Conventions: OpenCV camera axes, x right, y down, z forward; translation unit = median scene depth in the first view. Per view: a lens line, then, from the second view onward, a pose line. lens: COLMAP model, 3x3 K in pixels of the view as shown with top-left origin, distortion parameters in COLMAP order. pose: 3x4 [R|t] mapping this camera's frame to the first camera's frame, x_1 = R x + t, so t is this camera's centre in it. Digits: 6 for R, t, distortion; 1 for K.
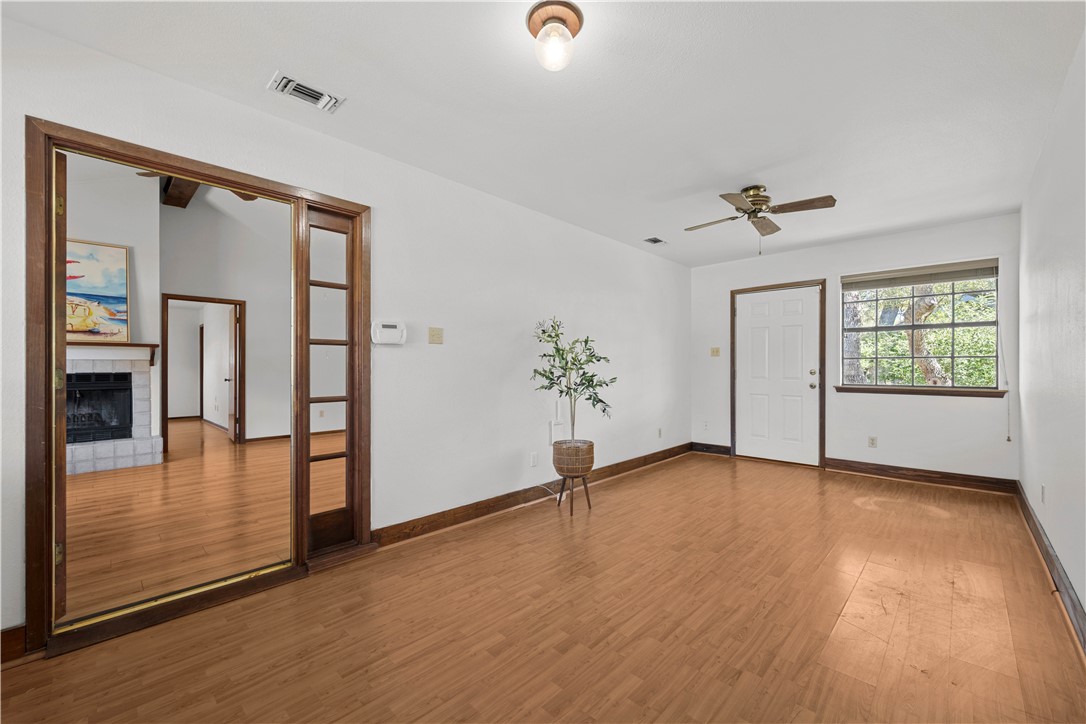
lens RADIAL K [[438.8, 0, 550.9], [0, 438.8, 368.0], [0, 0, 1]] dist [-0.000844, -0.000056]
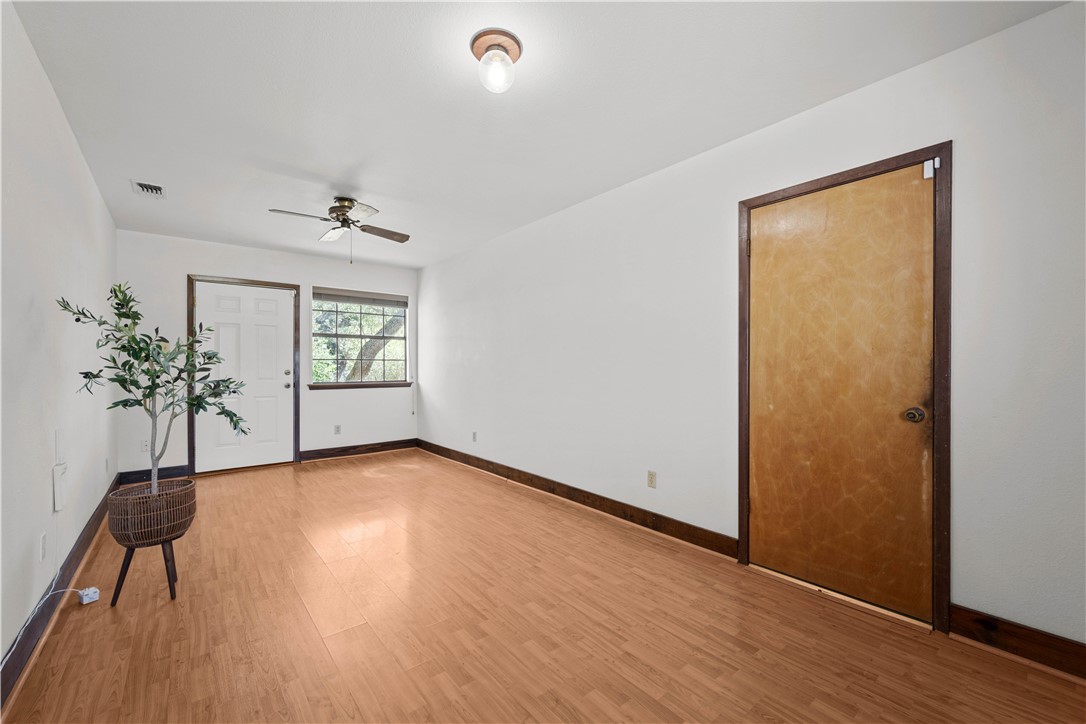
lens RADIAL K [[438.8, 0, 550.9], [0, 438.8, 368.0], [0, 0, 1]] dist [-0.000844, -0.000056]
pose [[0.114173, -0.003383, 0.993455, -0.441178], [0.004540, 0.999986, 0.002884, -0.000982], [-0.993451, 0.004181, 0.114187, 0.313984]]
